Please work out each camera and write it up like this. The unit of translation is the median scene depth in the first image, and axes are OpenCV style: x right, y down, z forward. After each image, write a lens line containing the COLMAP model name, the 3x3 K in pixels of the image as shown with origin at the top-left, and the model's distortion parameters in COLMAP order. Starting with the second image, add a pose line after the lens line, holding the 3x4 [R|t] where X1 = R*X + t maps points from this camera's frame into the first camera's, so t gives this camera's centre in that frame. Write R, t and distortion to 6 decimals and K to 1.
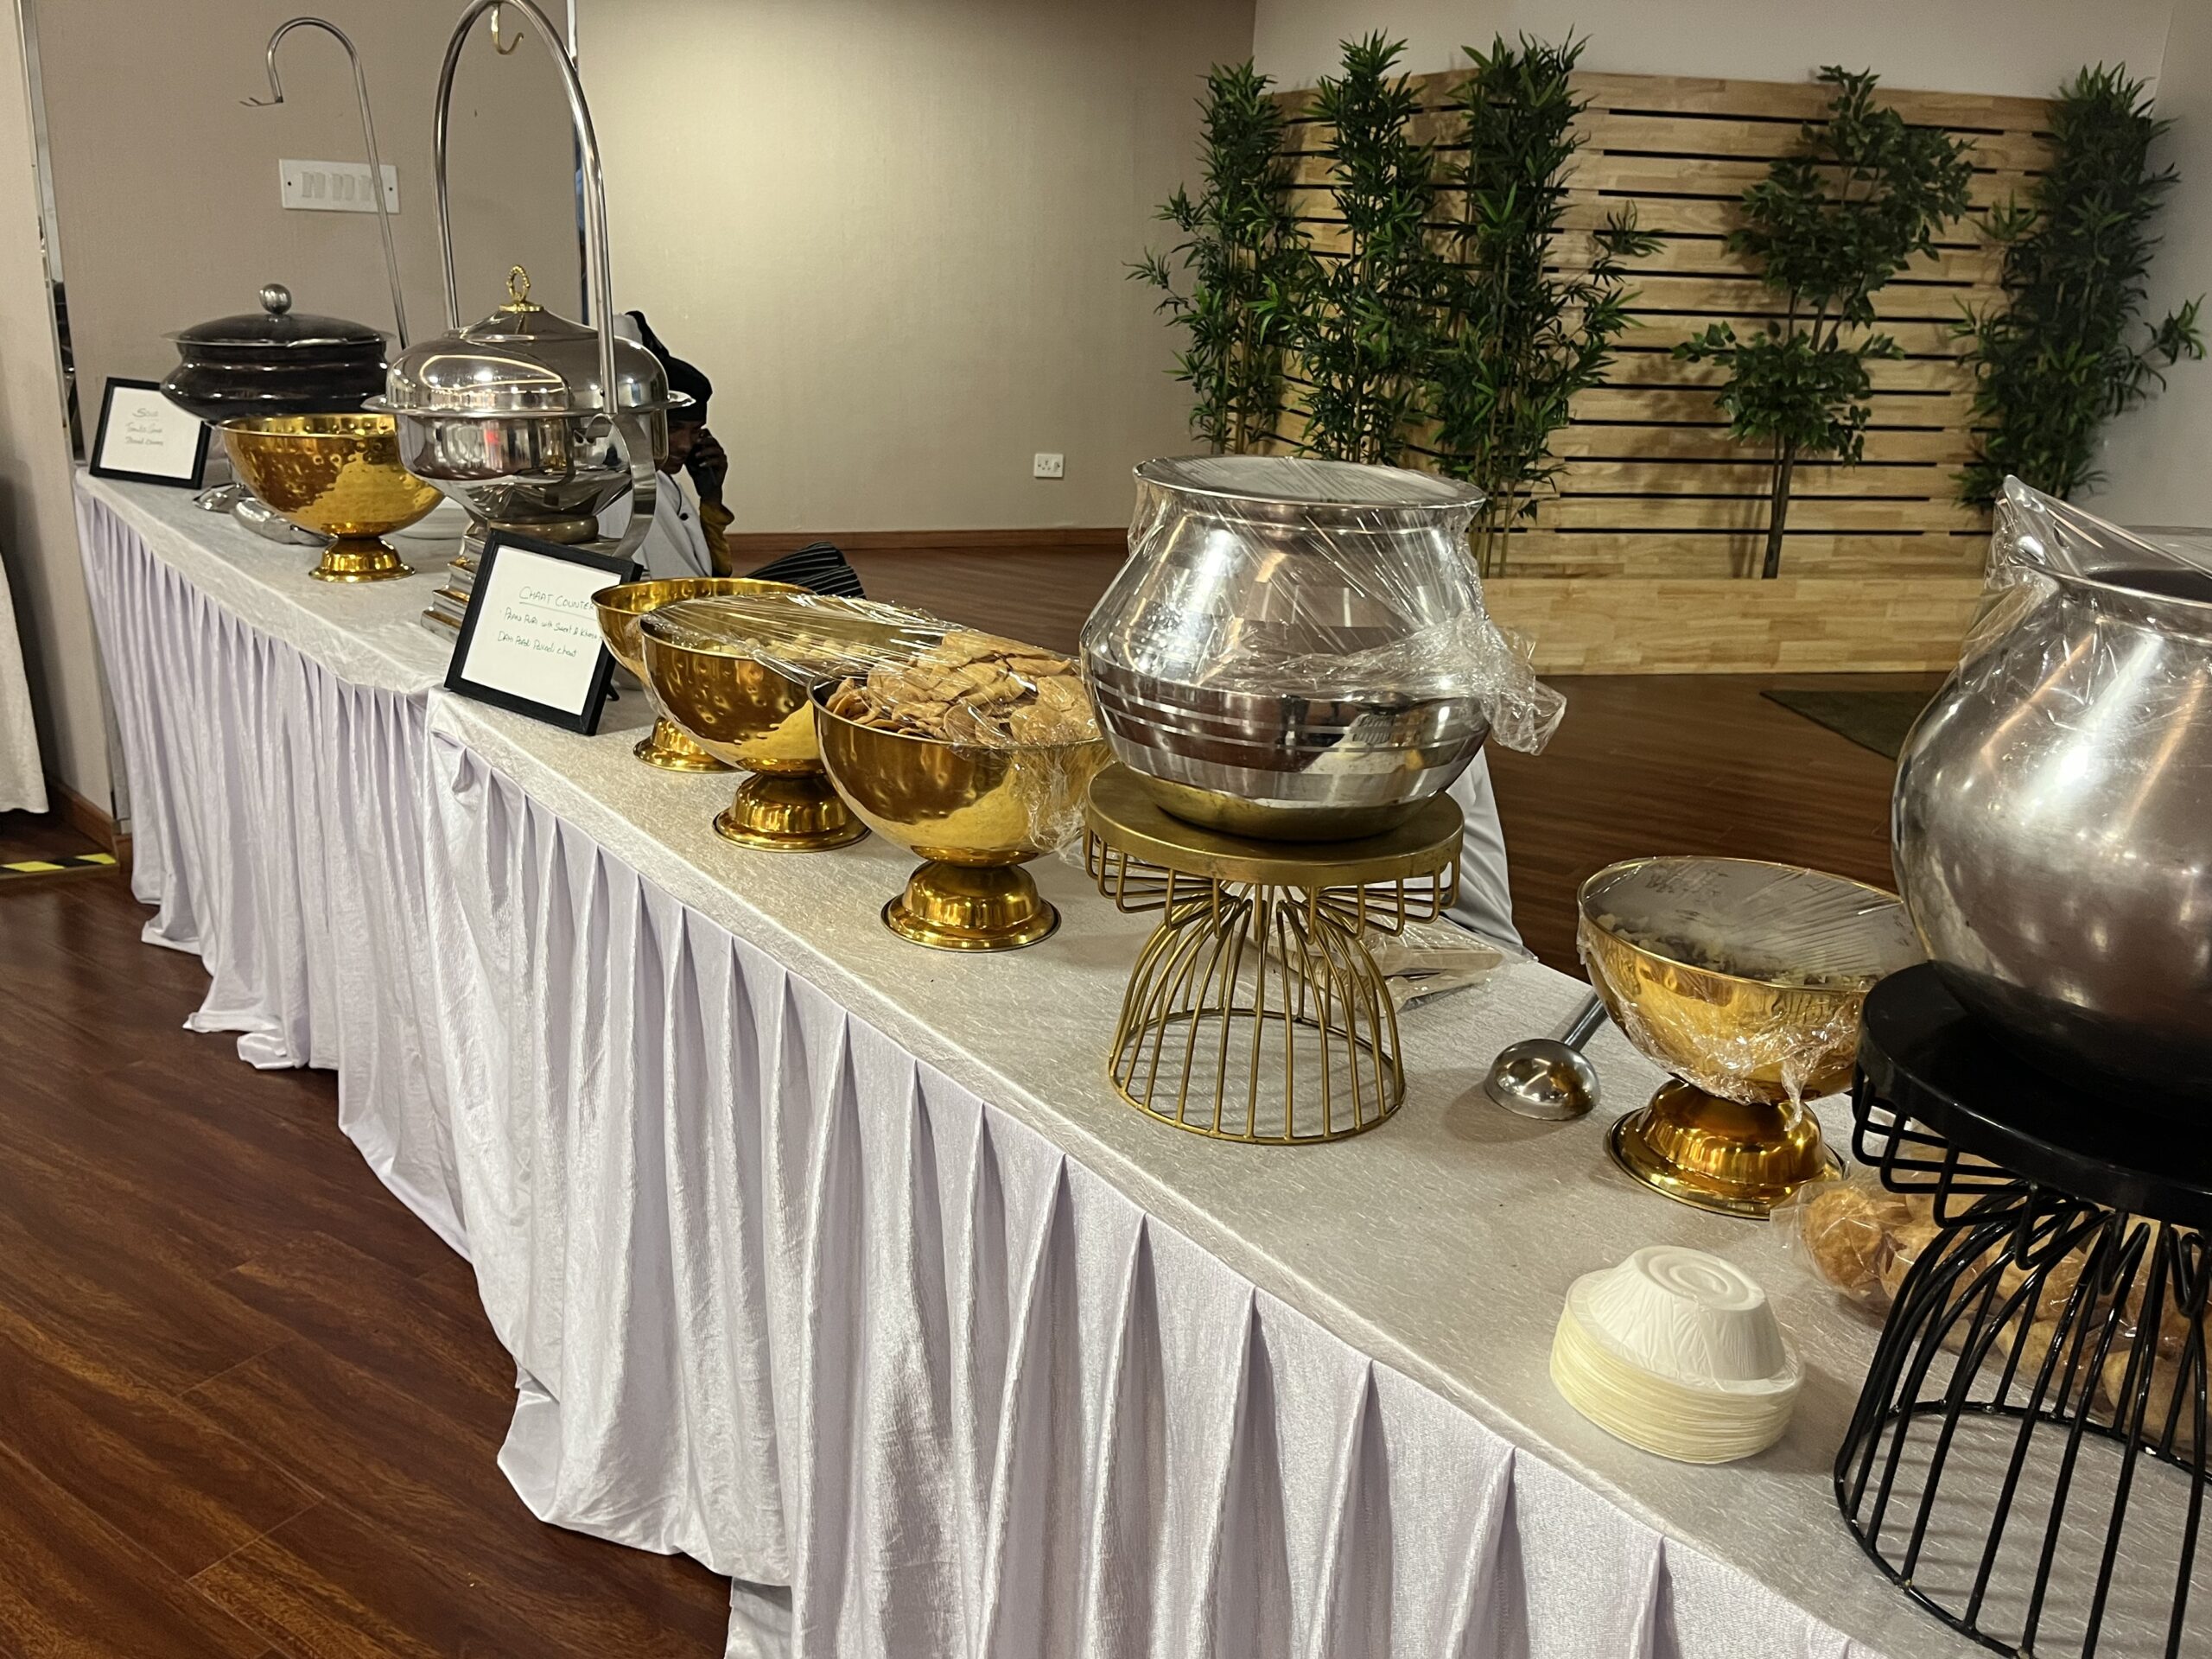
lens RADIAL K [[1876.7, 0, 1110.5], [0, 1876.7, 827.2], [0, 0, 1]] dist [0.056262, -0.093195]
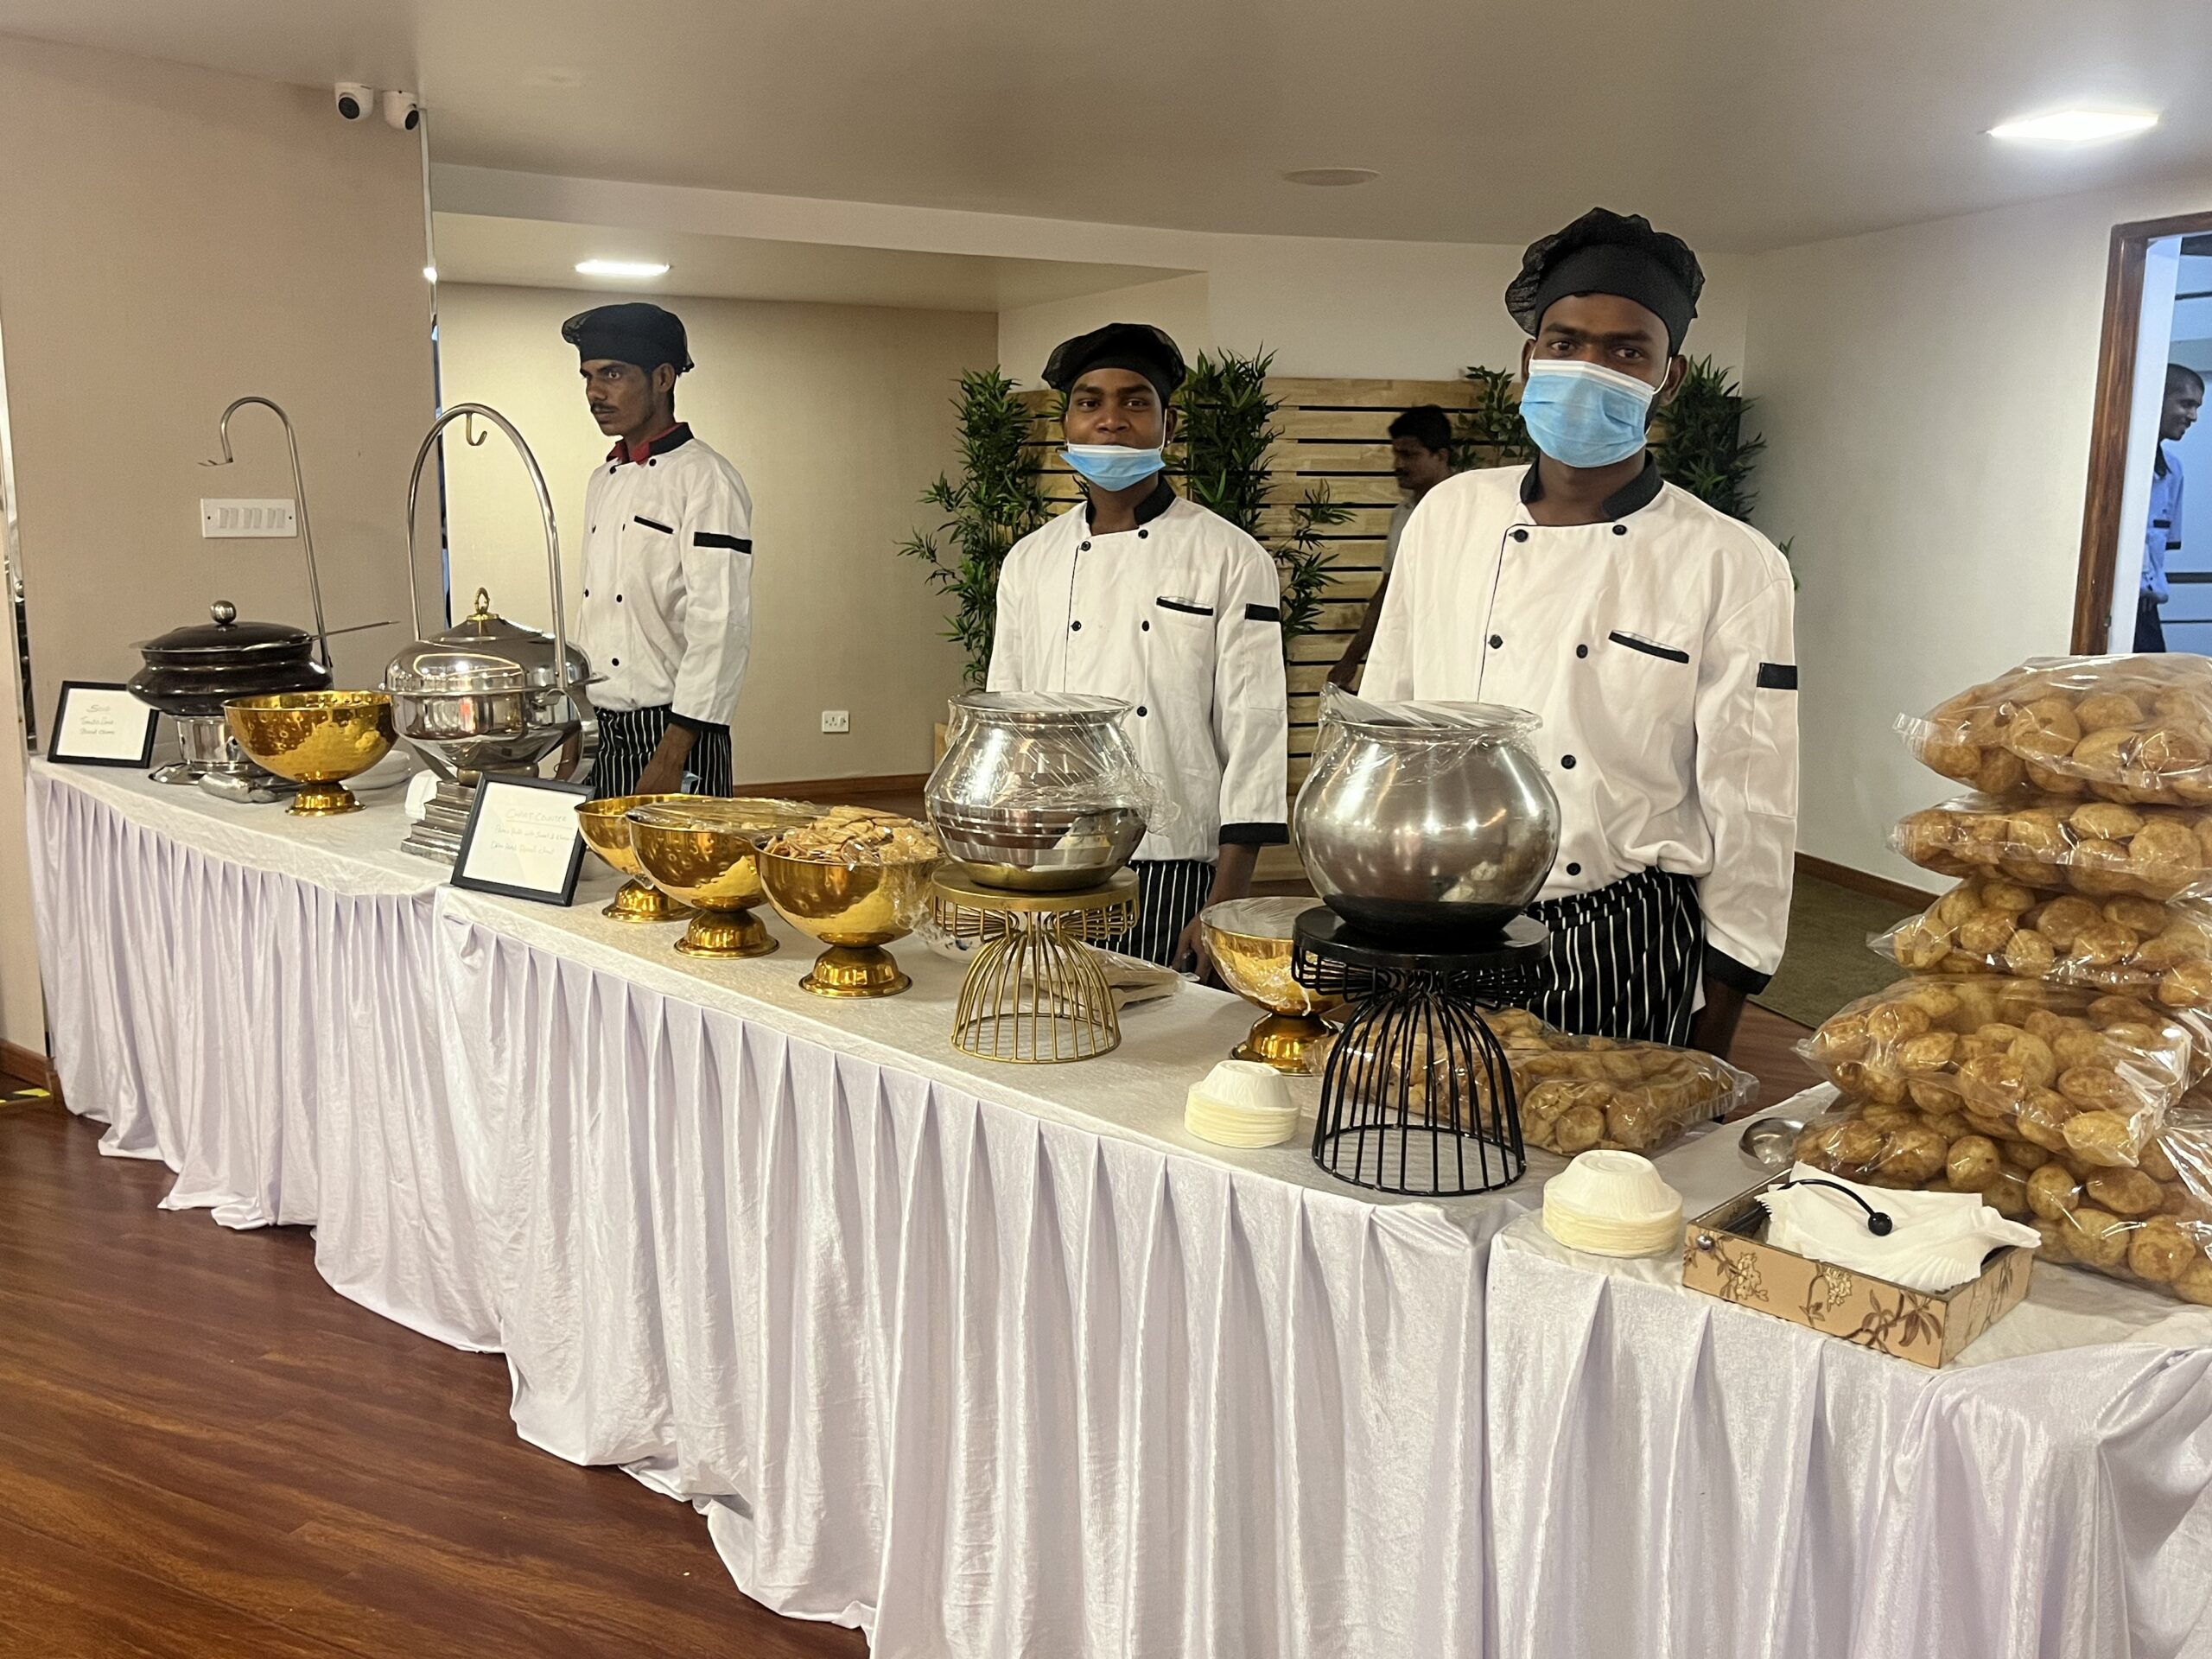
lens RADIAL K [[2018.9, 0, 1106.0], [0, 2018.9, 829.5], [0, 0, 1]] dist [0.051661, -0.080996]
pose [[0.992415, -0.053166, 0.110840, -0.023035], [0.067793, 0.988837, -0.132683, 0.079673], [-0.102549, 0.139191, 0.984942, -0.362552]]
